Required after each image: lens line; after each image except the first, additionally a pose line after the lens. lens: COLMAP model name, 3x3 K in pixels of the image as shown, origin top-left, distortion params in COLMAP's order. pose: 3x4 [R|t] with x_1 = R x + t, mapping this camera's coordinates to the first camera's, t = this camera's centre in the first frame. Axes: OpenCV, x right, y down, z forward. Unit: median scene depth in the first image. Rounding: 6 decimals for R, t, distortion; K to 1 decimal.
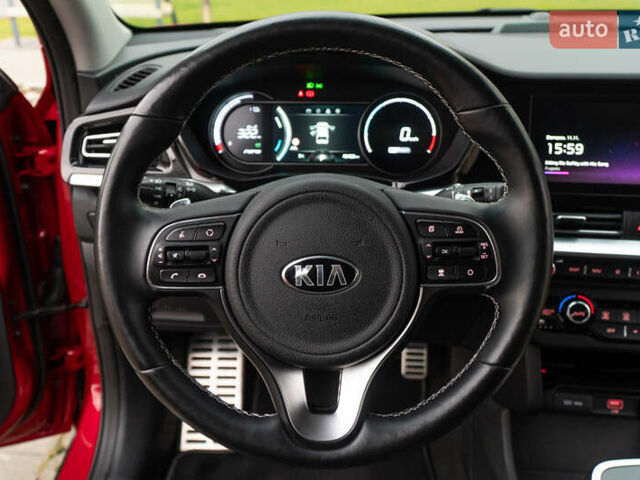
lens RADIAL K [[580.2, 0, 320.7], [0, 580.2, 238.1], [0, 0, 1]] dist [0.036001, 0.000000]
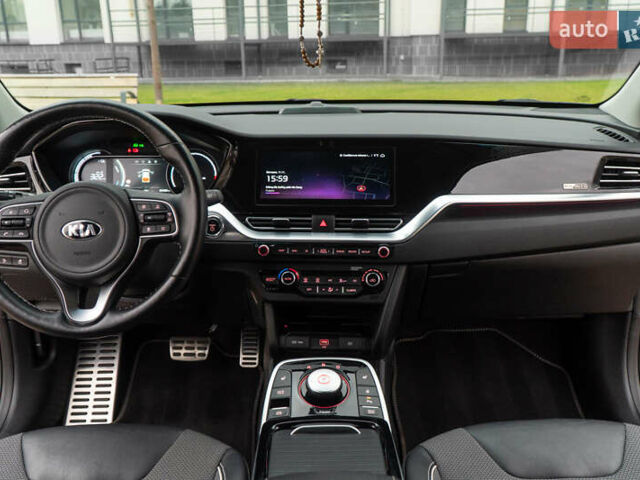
lens RADIAL K [[580.2, 0, 303.1], [0, 580.2, 239.0], [0, 0, 1]] dist [0.036001, 0.000000]
pose [[0.999637, -0.015712, 0.021906, 0.450633], [0.018690, 0.989529, -0.143118, 0.250624], [-0.019428, 0.143475, 0.989463, -0.597025]]
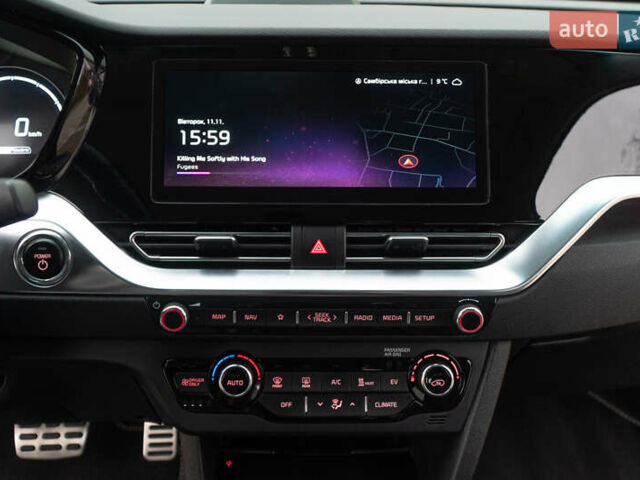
lens RADIAL K [[609.1, 0, 286.8], [0, 609.1, 234.9], [0, 0, 1]] dist [0.015534, 0.000000]
pose [[0.993250, -0.032526, 0.111341, 0.428868], [0.039653, 0.997263, -0.062409, 0.007267], [-0.109006, 0.066403, 0.991821, 0.295891]]
